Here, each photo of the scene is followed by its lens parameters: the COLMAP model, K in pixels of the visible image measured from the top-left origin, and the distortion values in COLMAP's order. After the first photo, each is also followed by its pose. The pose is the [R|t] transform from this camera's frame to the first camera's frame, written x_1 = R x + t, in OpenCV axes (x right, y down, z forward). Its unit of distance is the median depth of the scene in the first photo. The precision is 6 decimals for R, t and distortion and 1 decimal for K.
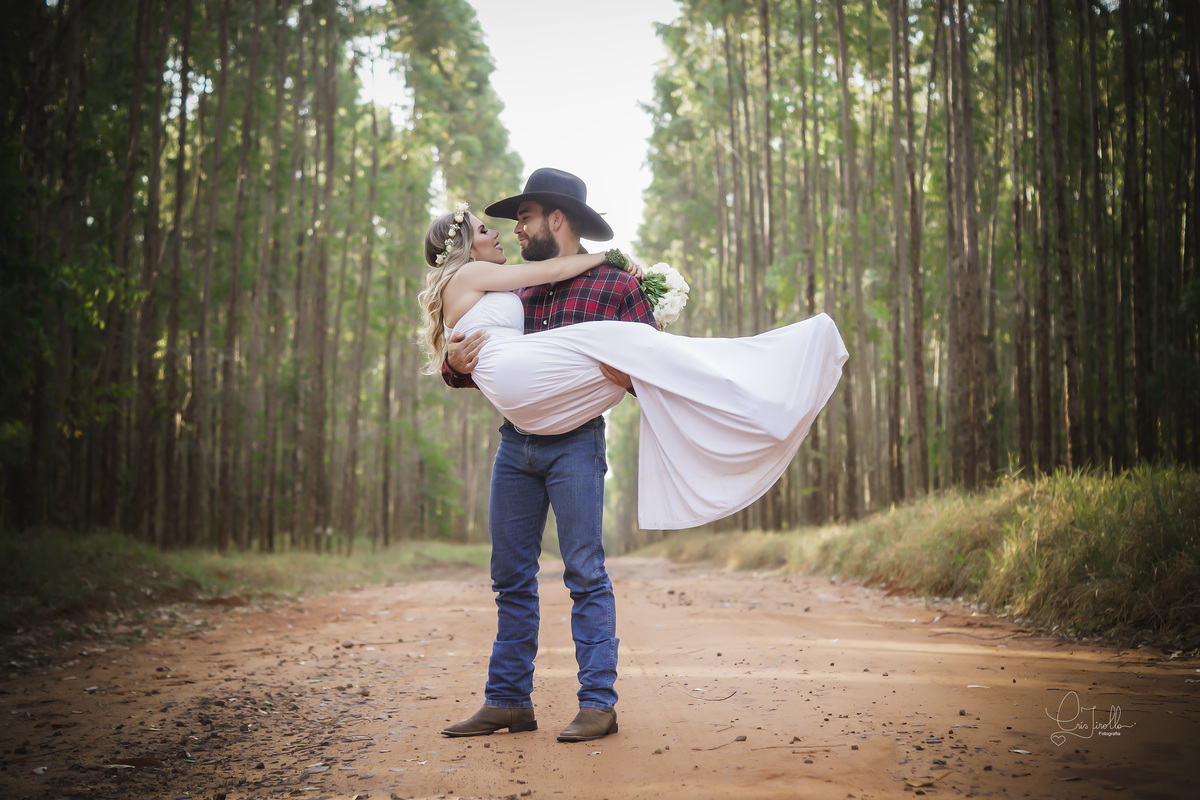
lens RADIAL K [[2627.1, 0, 600.0], [0, 2627.1, 400.0], [0, 0, 1]] dist [-0.092036, 0.221803]
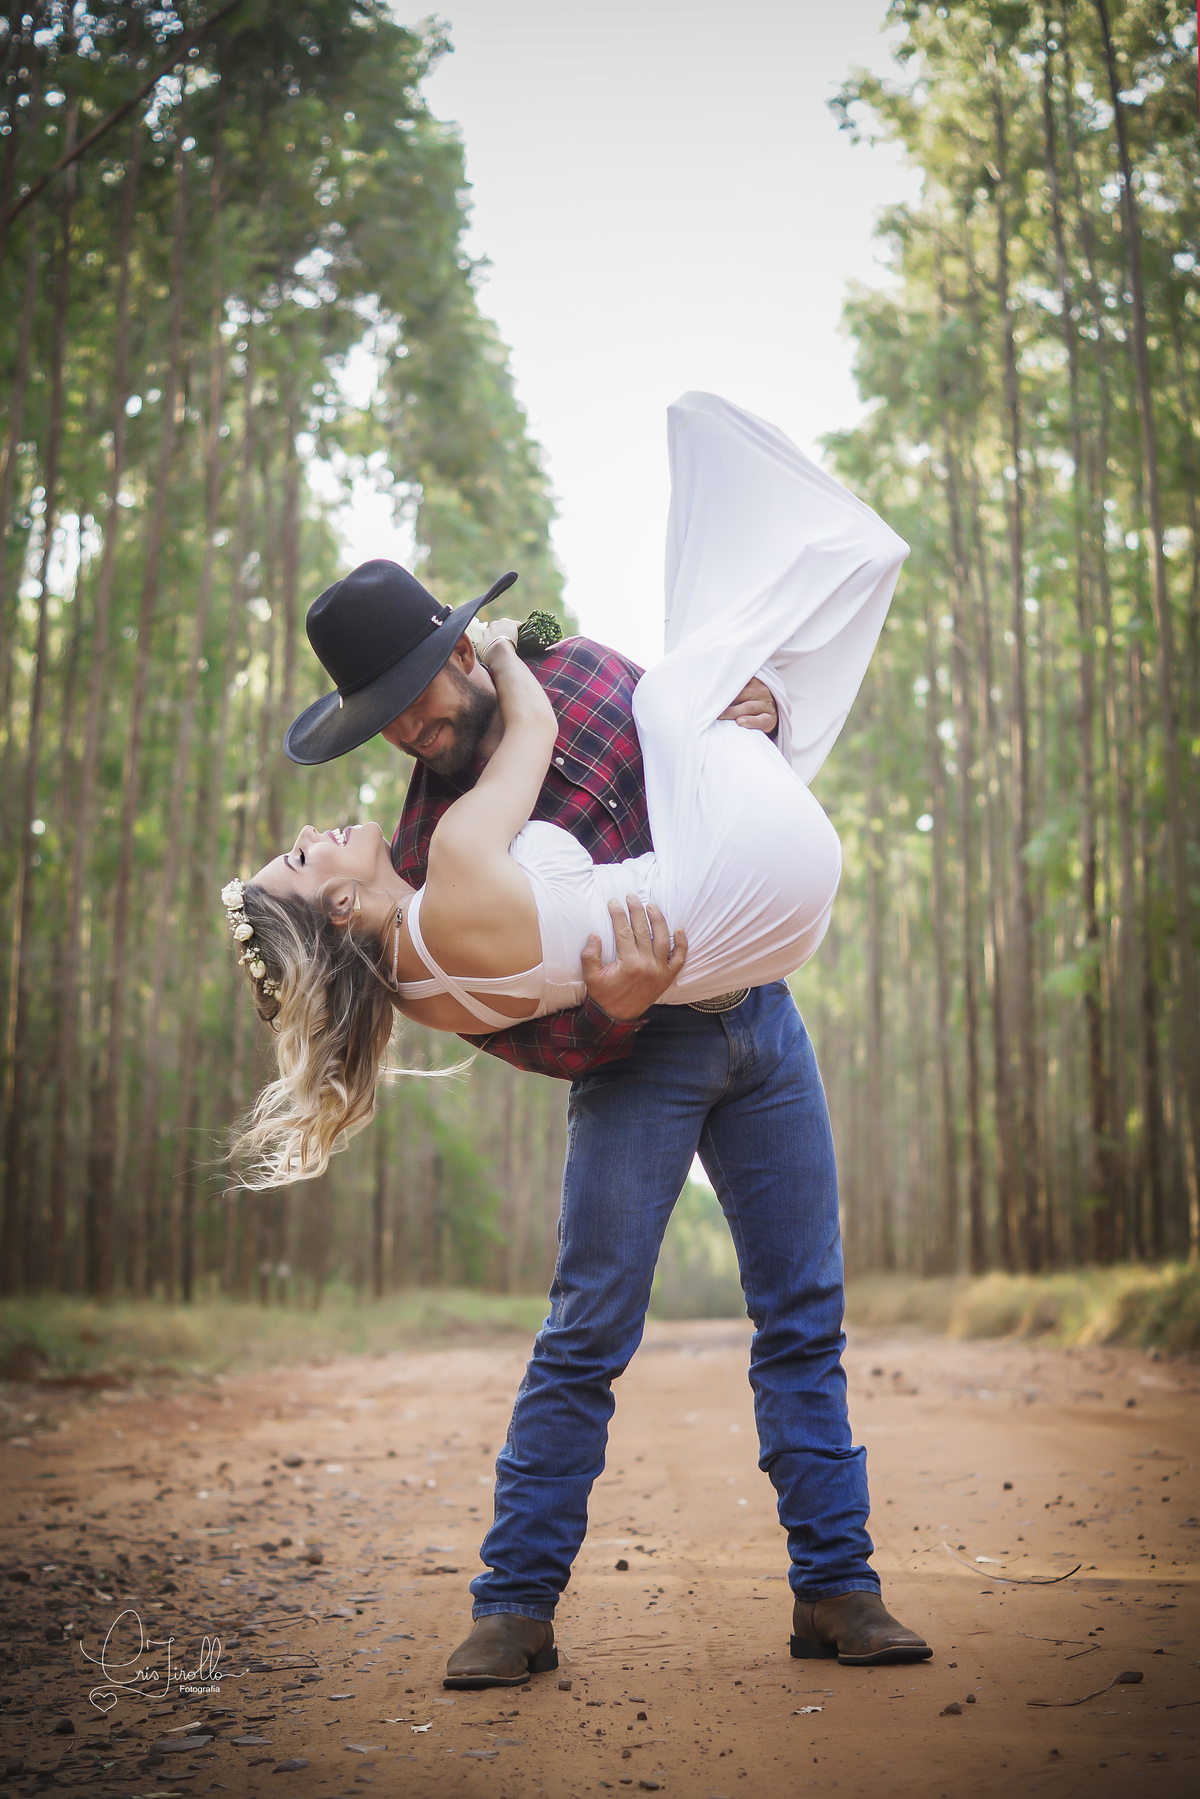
lens RADIAL K [[4223.8, 0, 600.0], [0, 4223.8, 899.5], [0, 0, 1]] dist [-0.063080, -0.679076]
pose [[0.999531, 0.005319, -0.030172, -0.006327], [-0.006518, 0.999187, -0.039793, 0.009847], [0.029936, 0.039971, 0.998752, 0.107036]]
